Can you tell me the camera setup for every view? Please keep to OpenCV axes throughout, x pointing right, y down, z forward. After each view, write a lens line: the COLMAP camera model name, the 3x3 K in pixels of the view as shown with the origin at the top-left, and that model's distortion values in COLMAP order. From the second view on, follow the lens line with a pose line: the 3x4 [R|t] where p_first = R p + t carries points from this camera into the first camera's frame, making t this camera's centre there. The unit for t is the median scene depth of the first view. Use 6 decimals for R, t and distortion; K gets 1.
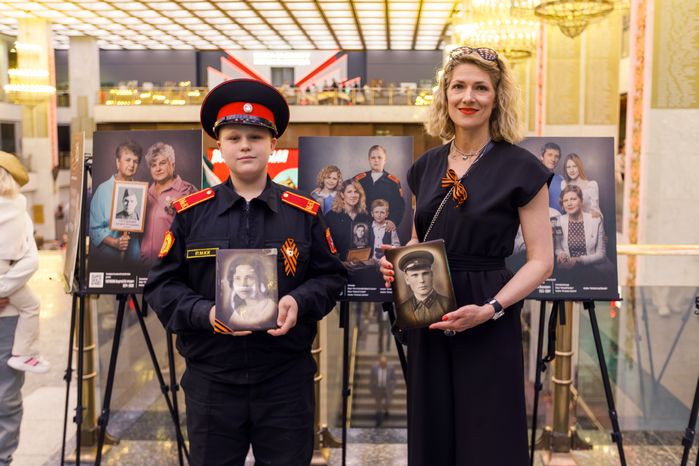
lens RADIAL K [[654.6, 0, 356.5], [0, 654.6, 241.6], [0, 0, 1]] dist [-0.003118, -0.004429]
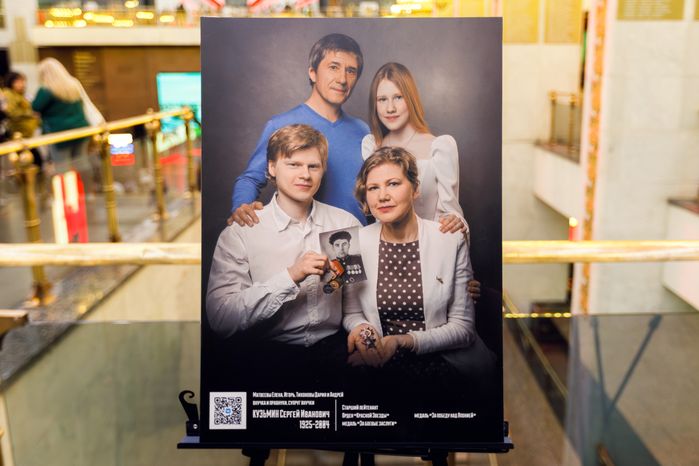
lens RADIAL K [[625.1, 0, 351.5], [0, 625.1, 226.3], [0, 0, 1]] dist [0.024728, -0.018699]
pose [[0.999576, -0.011167, 0.026896, 0.296283], [0.008517, 0.995275, 0.096720, -0.075710], [-0.027849, -0.096450, 0.994948, 0.631931]]
